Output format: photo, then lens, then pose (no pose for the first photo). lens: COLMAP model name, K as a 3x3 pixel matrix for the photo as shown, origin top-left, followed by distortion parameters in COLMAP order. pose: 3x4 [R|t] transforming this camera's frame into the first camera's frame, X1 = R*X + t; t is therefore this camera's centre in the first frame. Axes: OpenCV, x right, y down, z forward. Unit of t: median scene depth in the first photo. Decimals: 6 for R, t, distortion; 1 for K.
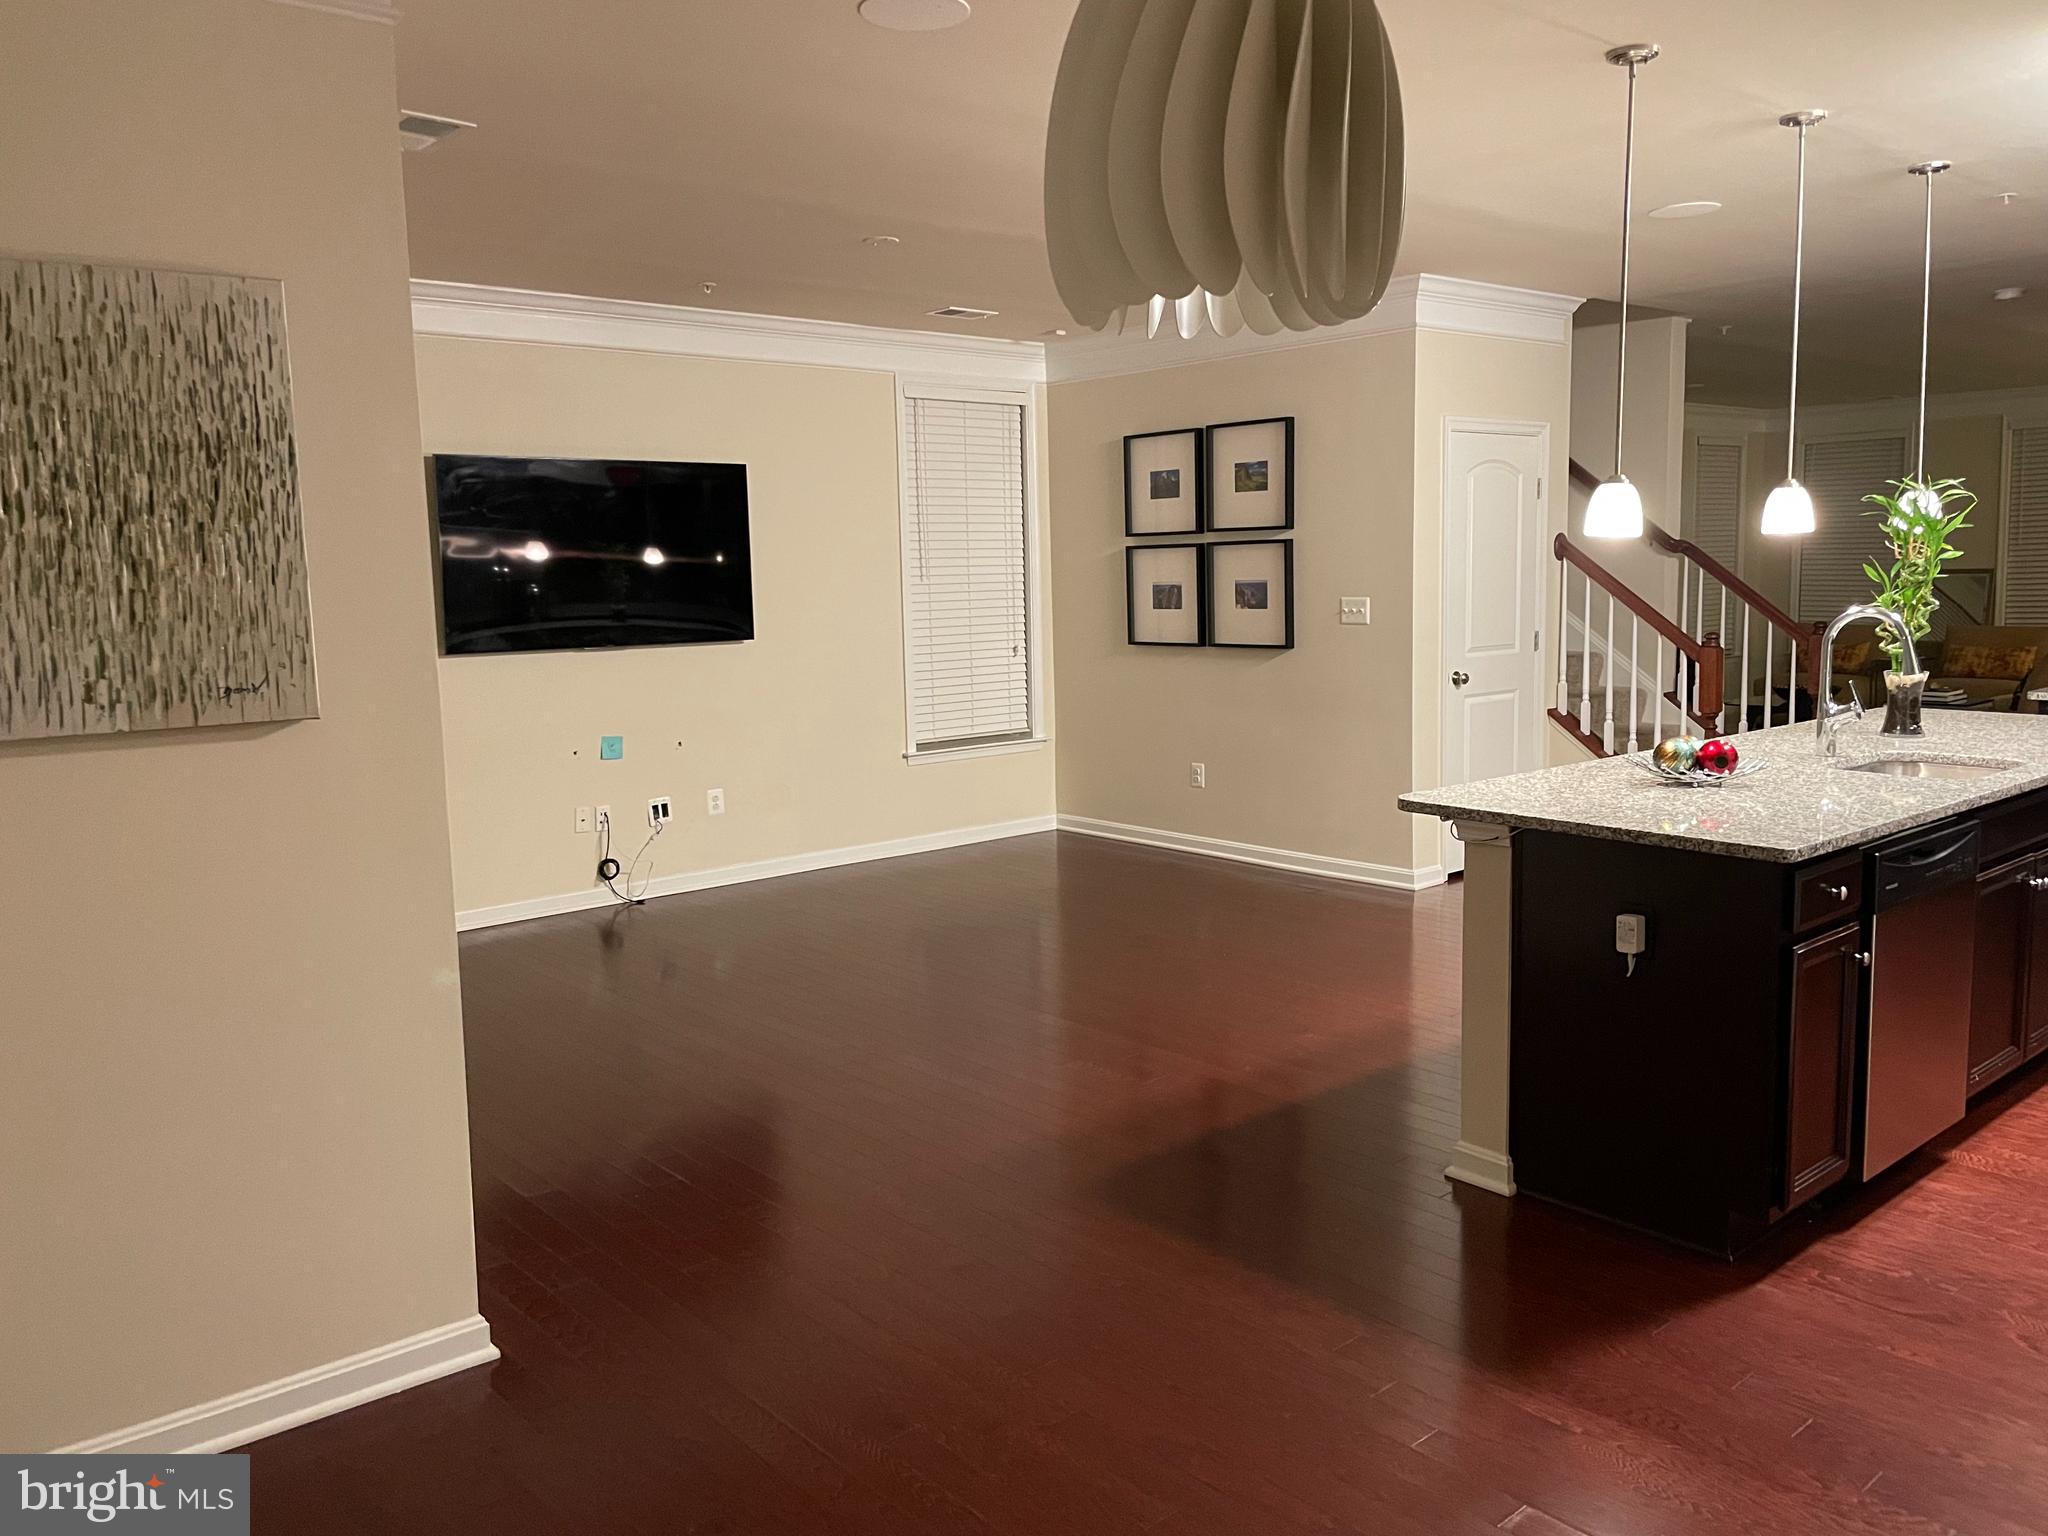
lens RADIAL K [[1624.1, 0, 1012.2], [0, 1624.1, 762.1], [0, 0, 1]] dist [0.039788, -0.029352]
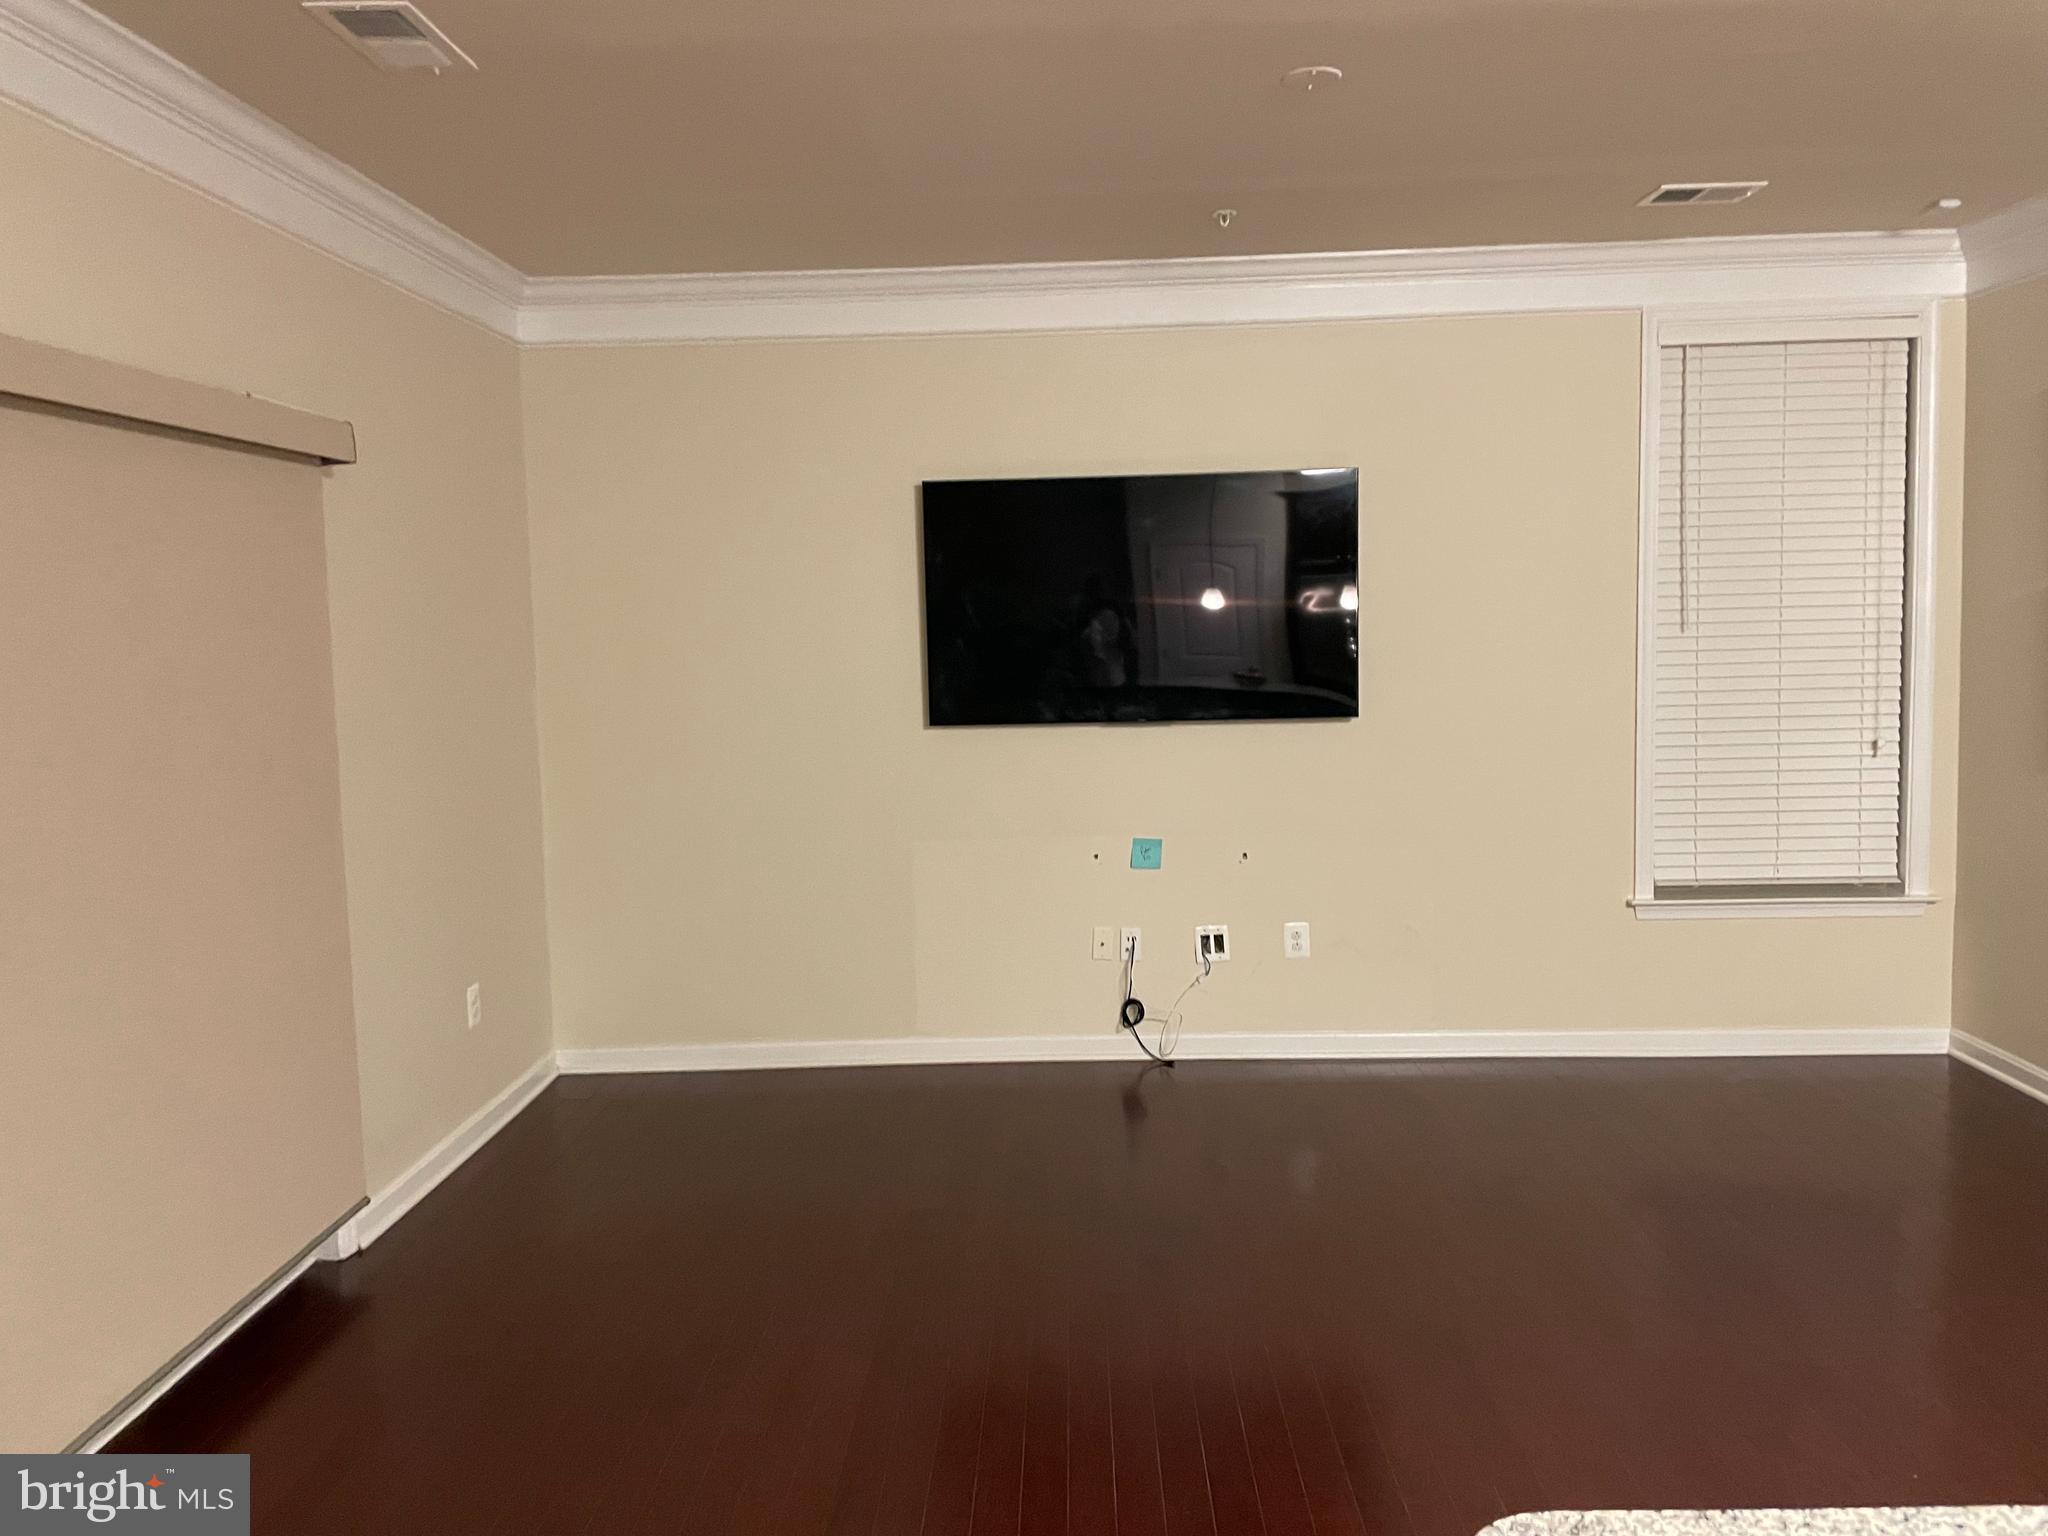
lens RADIAL K [[1624.1, 0, 1029.2], [0, 1624.1, 768.8], [0, 0, 1]] dist [0.039788, -0.029352]
pose [[0.715101, 0.051086, -0.697152, 0.229514], [-0.076775, 0.997032, -0.005692, -0.037694], [0.694792, 0.057594, 0.716901, 0.398318]]
